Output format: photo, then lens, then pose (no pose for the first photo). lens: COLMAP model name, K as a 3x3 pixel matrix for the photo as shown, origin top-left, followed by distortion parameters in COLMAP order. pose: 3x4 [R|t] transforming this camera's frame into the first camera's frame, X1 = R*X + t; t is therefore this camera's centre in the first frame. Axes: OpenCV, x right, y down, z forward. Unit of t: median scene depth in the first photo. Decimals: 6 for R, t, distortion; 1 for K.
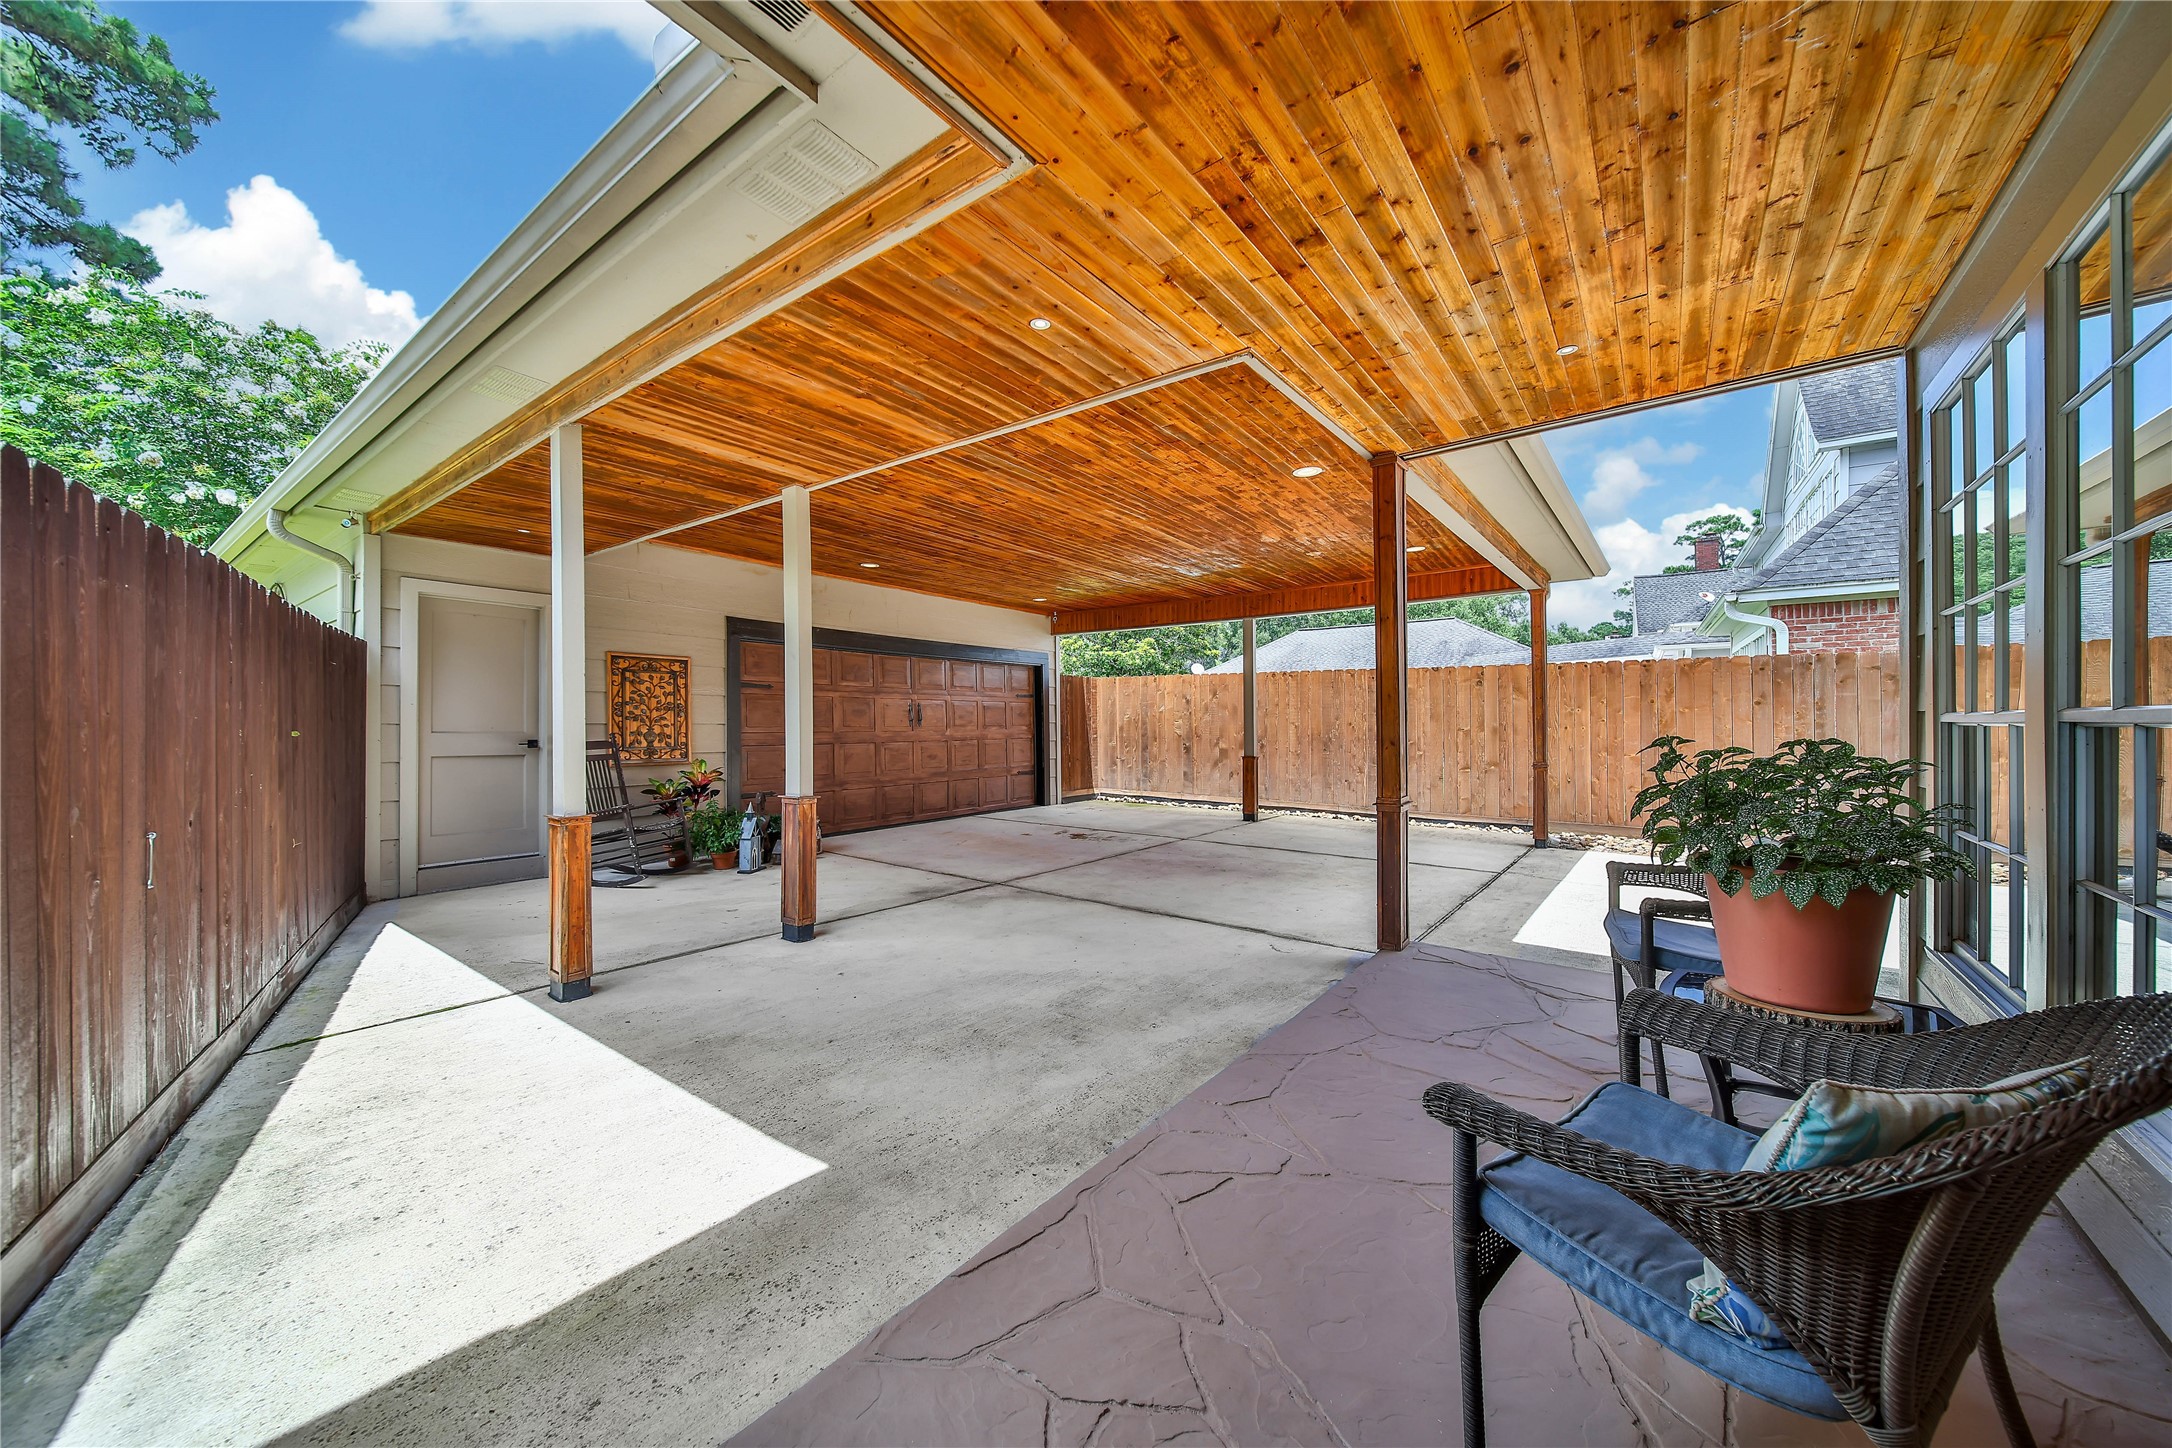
lens RADIAL K [[773.4, 0, 1086.0], [0, 773.4, 724.0], [0, 0, 1]] dist [-0.000038, -0.000007]
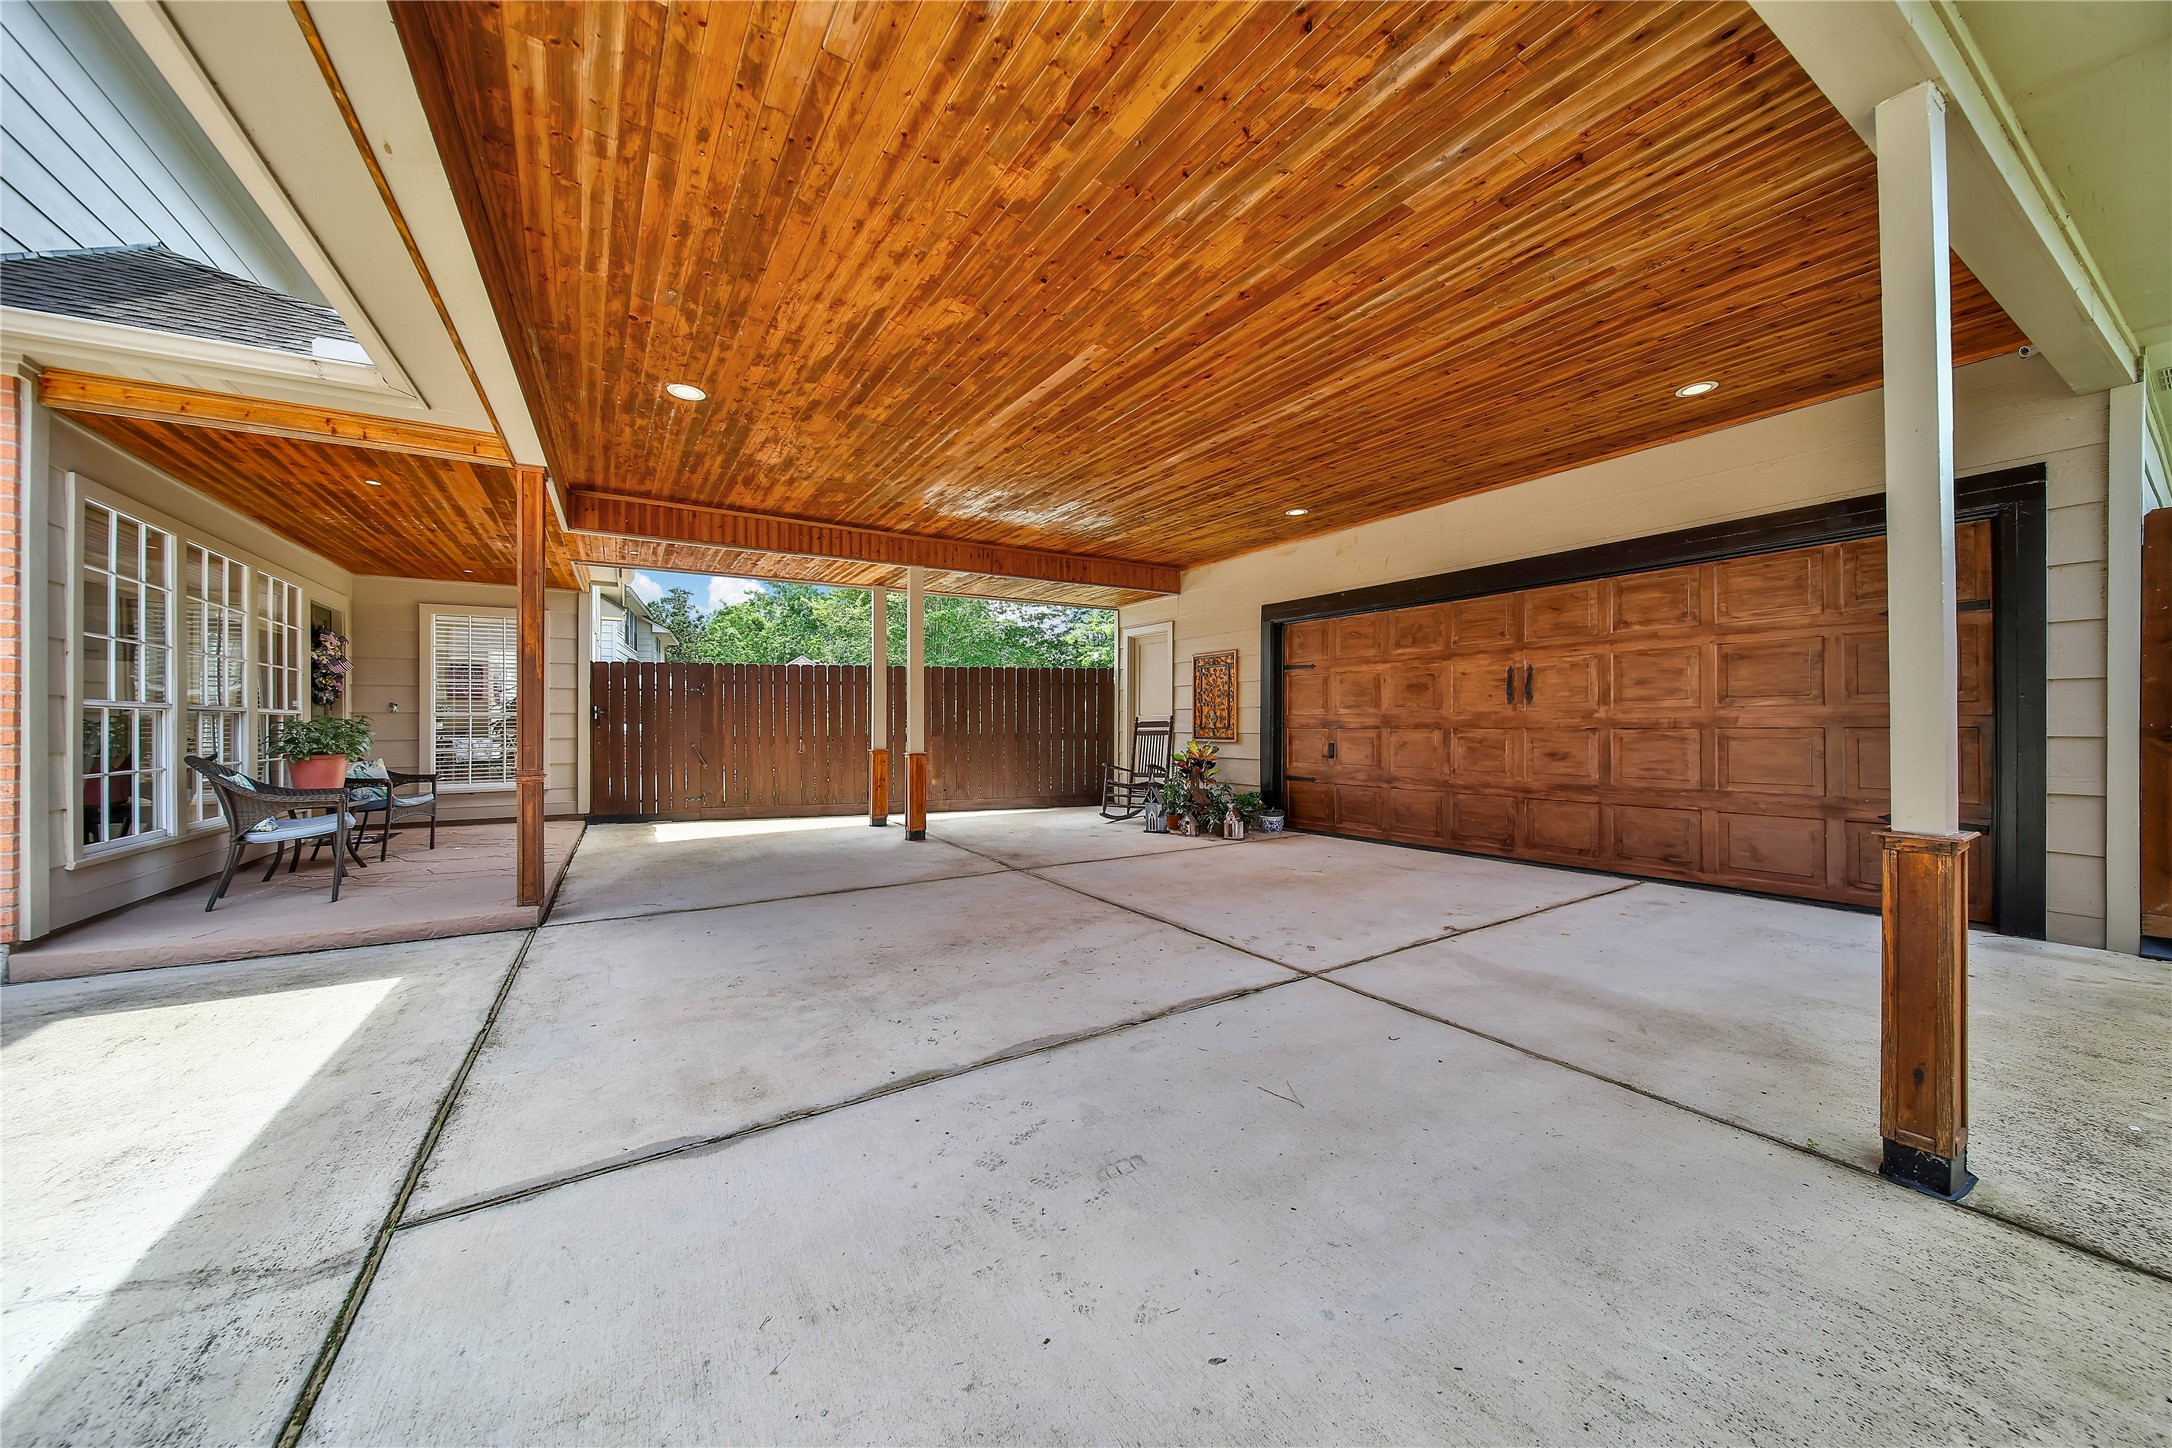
lens RADIAL K [[773.4, 0, 1086.0], [0, 773.4, 724.0], [0, 0, 1]] dist [-0.000038, -0.000007]
pose [[-0.373161, 0.006388, -0.927745, 0.651127], [0.010160, 0.999944, 0.002798, 0.019118], [0.927711, -0.008382, -0.373205, 1.240046]]
